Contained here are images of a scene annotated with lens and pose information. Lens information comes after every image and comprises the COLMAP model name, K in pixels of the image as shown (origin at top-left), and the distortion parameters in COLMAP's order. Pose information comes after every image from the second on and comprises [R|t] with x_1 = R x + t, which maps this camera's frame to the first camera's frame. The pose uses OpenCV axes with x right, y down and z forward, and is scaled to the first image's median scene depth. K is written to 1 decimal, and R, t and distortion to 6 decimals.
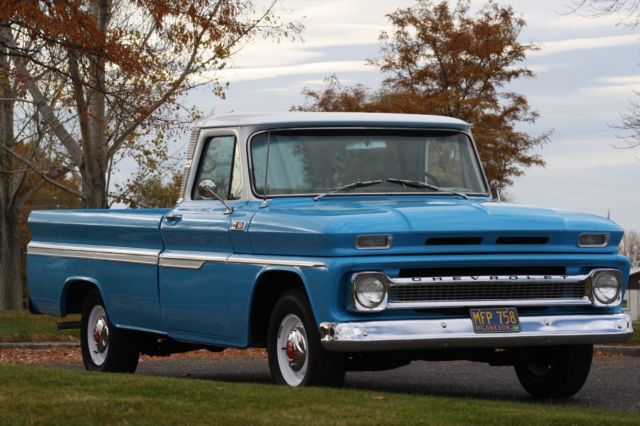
lens RADIAL K [[2556.0, 0, 320.0], [0, 2556.0, 213.0], [0, 0, 1]] dist [0.154988, 1.312461]
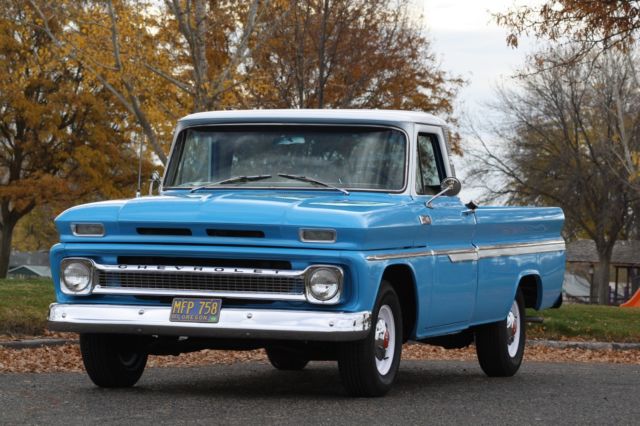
lens RADIAL K [[2556.0, 0, 320.0], [0, 2556.0, 213.0], [0, 0, 1]] dist [0.154988, 1.312461]
pose [[0.713269, 0.020877, -0.700579, 0.792315], [-0.025272, 0.999672, 0.004061, -0.002266], [0.700435, 0.014808, 0.713563, 0.294499]]
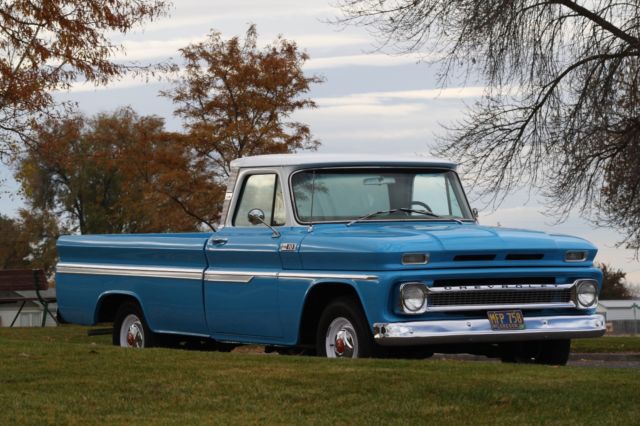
lens RADIAL K [[2556.0, 0, 320.0], [0, 2556.0, 213.0], [0, 0, 1]] dist [0.154988, 1.312461]
pose [[0.992979, -0.005762, 0.118148, -0.166258], [0.006800, 0.999942, -0.008383, -0.001004], [-0.118093, 0.009127, 0.992961, -0.236670]]
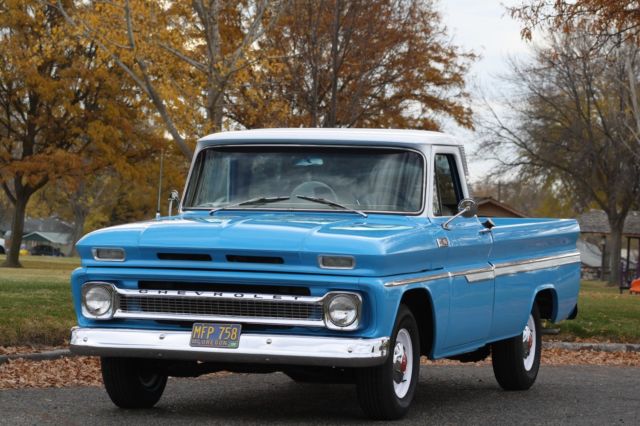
lens RADIAL K [[2556.0, 0, 320.0], [0, 2556.0, 213.0], [0, 0, 1]] dist [0.154988, 1.312461]
pose [[0.710227, 0.031026, -0.703289, 0.796325], [-0.025476, 0.999507, 0.018367, -0.026640], [0.703512, 0.004872, 0.710667, 0.285238]]
